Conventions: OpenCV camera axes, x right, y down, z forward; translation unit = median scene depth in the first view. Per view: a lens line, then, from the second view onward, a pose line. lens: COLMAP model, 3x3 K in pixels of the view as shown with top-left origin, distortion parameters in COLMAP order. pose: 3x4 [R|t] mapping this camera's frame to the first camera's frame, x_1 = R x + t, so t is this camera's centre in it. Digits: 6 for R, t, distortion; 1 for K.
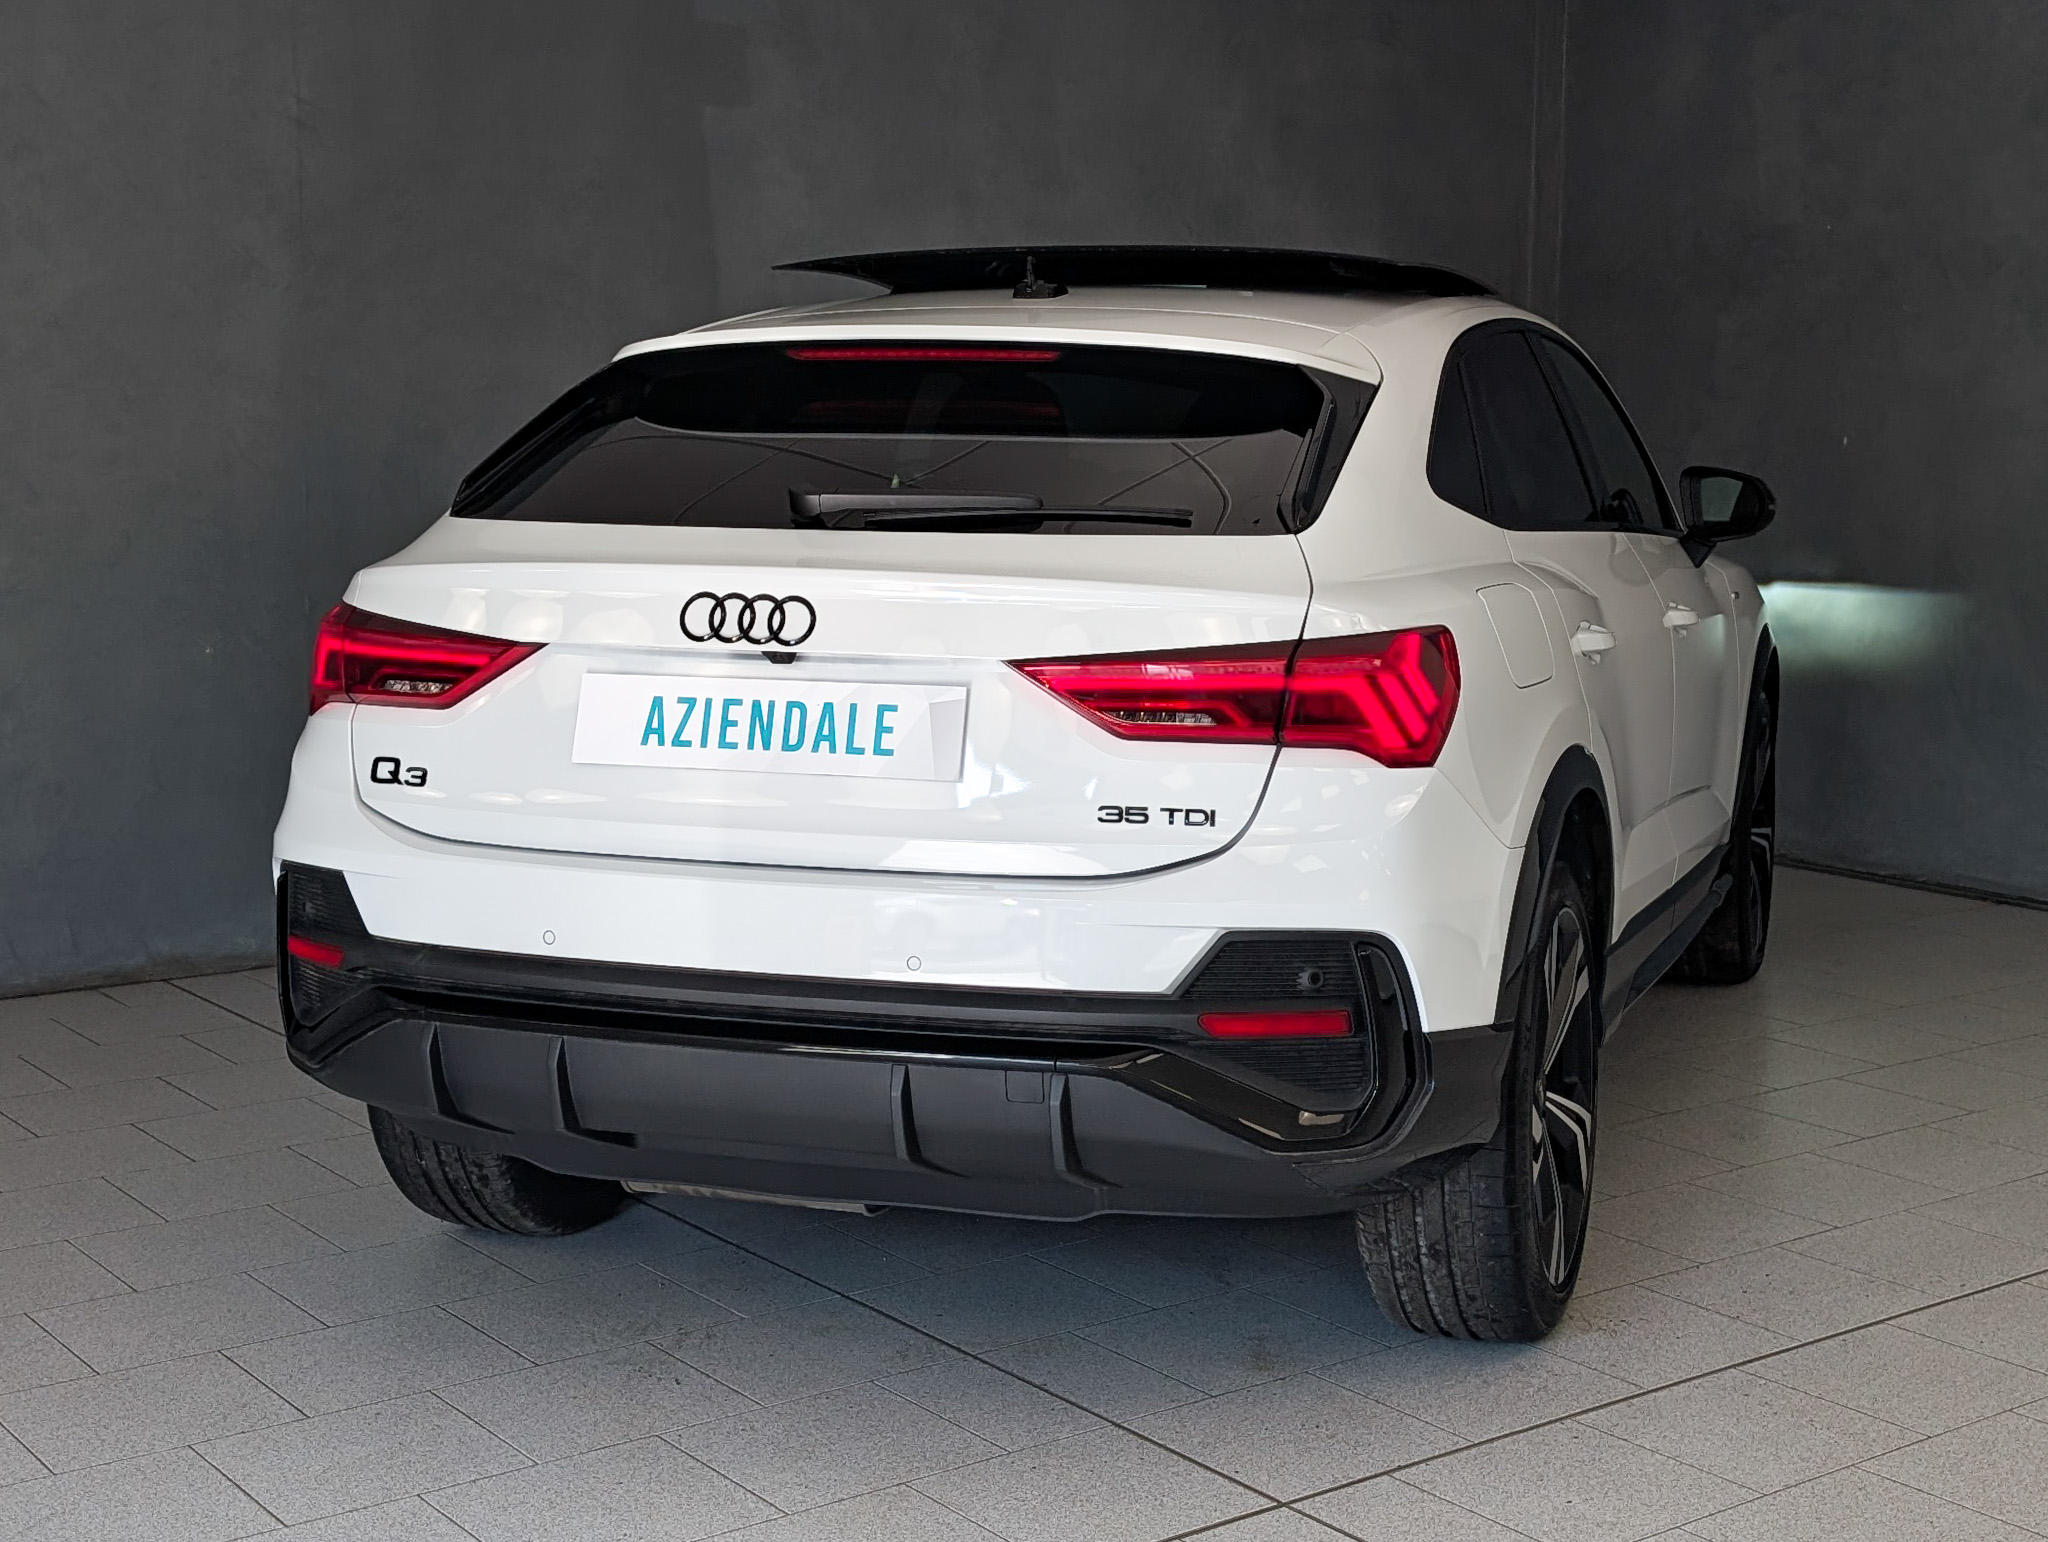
lens RADIAL K [[1464.9, 0, 1024.2], [0, 1464.9, 816.3], [0, 0, 1]] dist [0.000485, -0.004081]
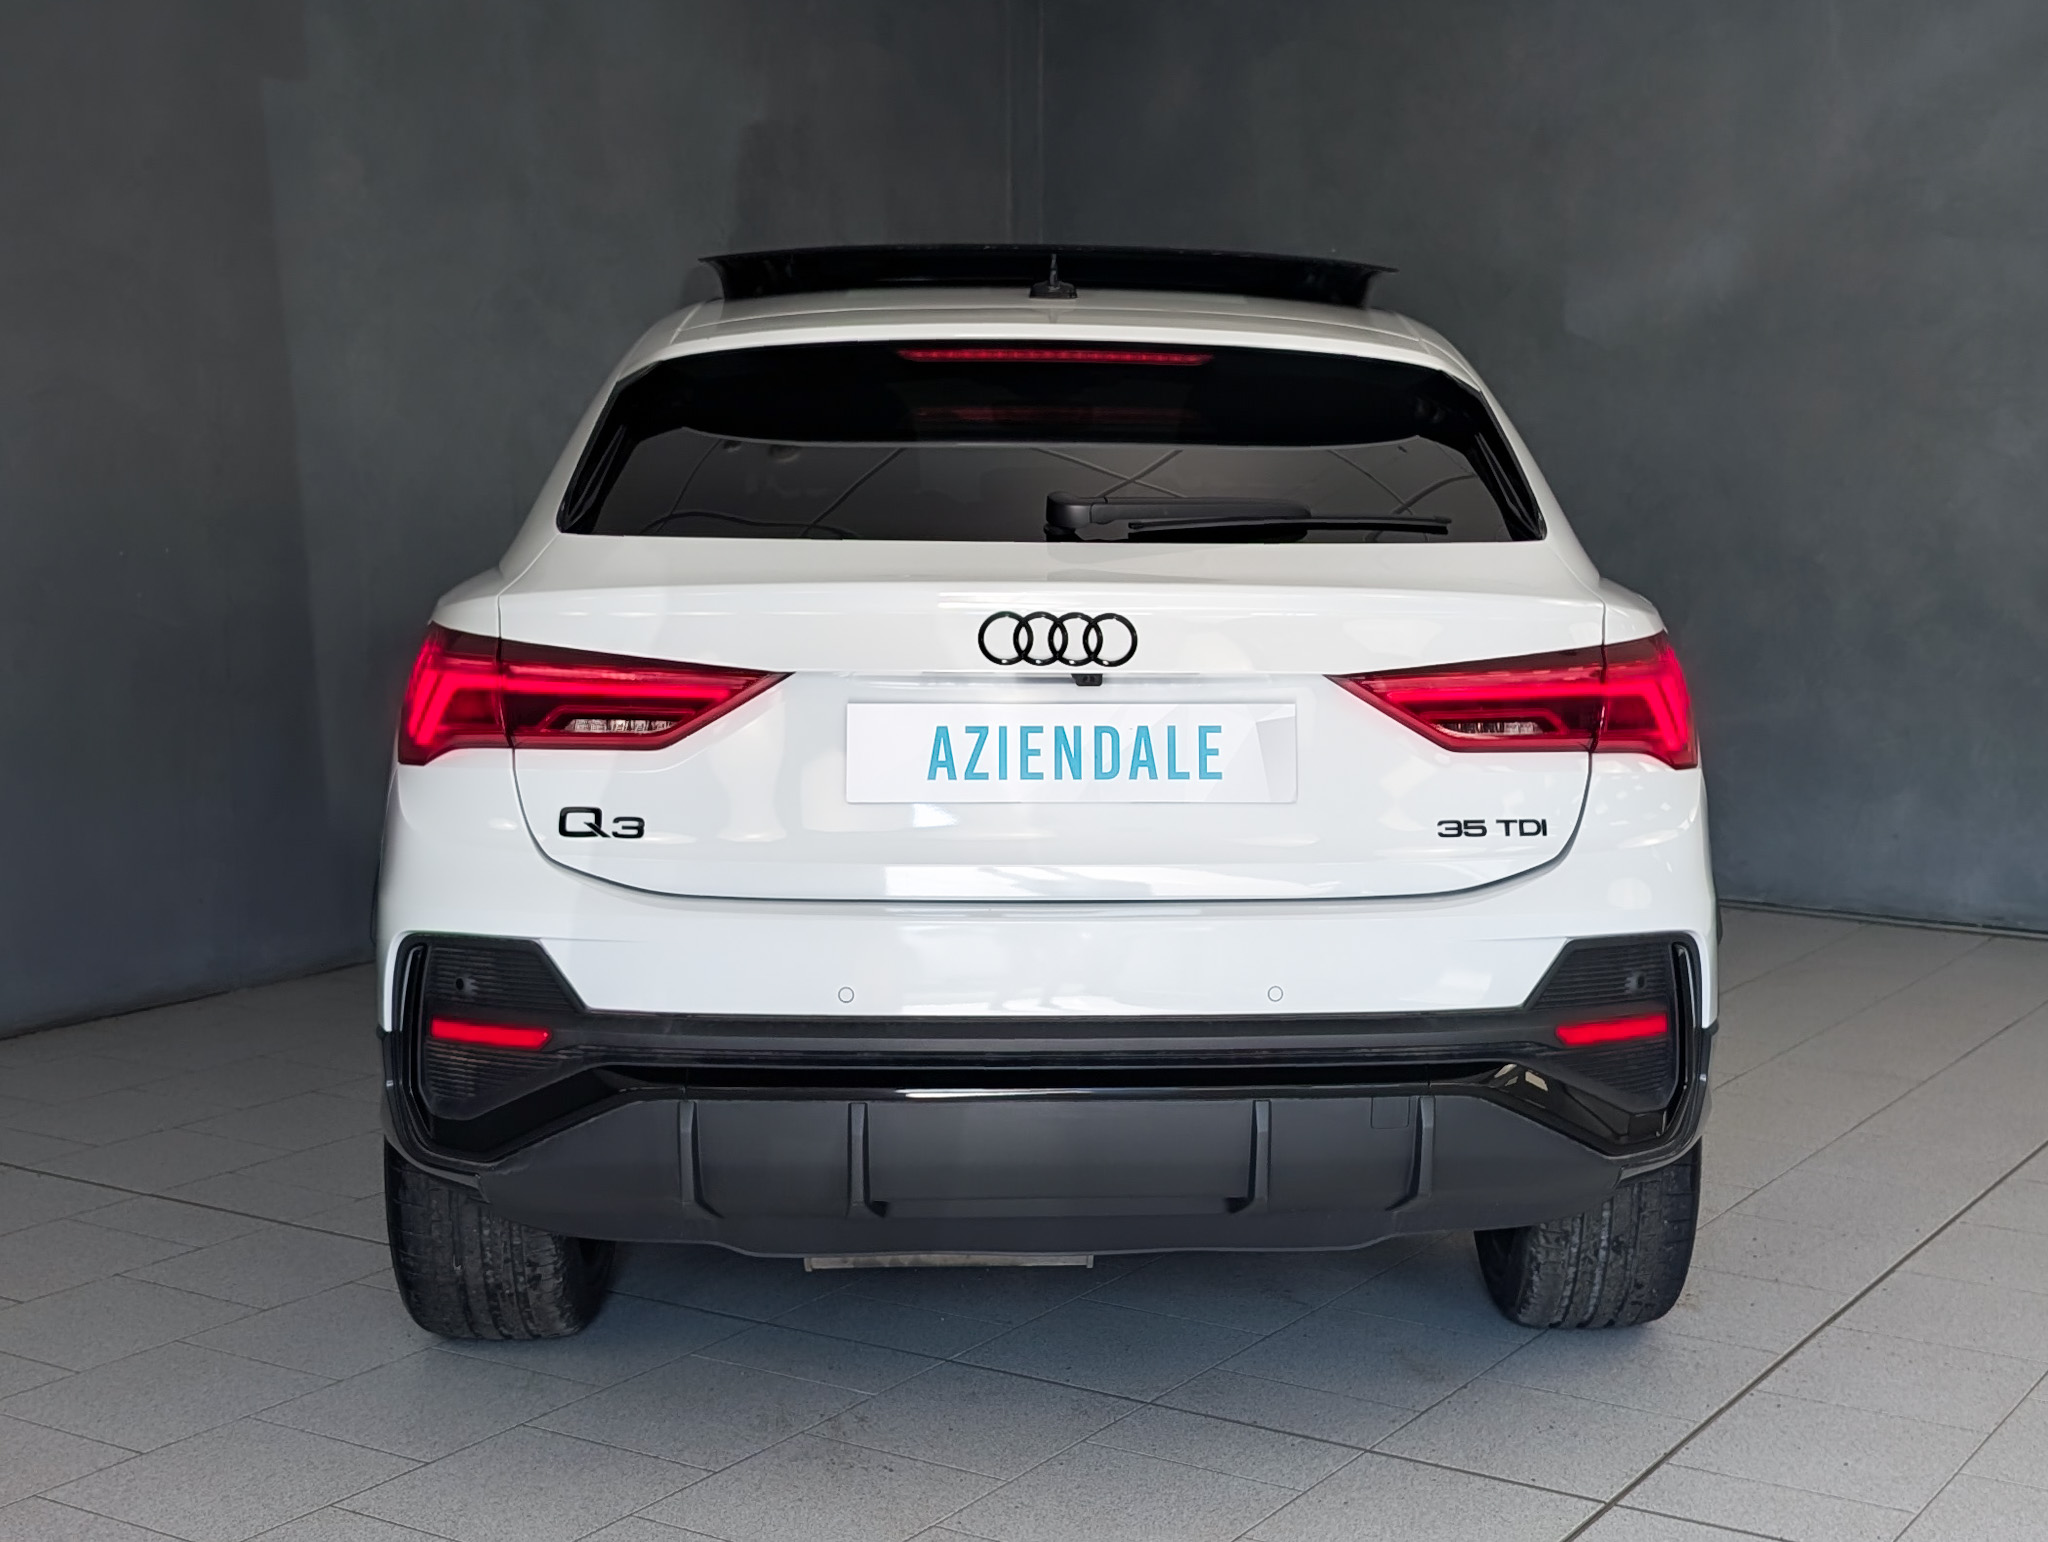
lens RADIAL K [[1510.6, 0, 1023.7], [0, 1510.6, 835.4], [0, 0, 1]] dist [0.023687, -0.000764]
pose [[0.977526, -0.051796, 0.204355, -0.406298], [0.051836, 0.998642, 0.005162, -0.016105], [-0.204345, 0.005547, 0.978883, 0.063766]]
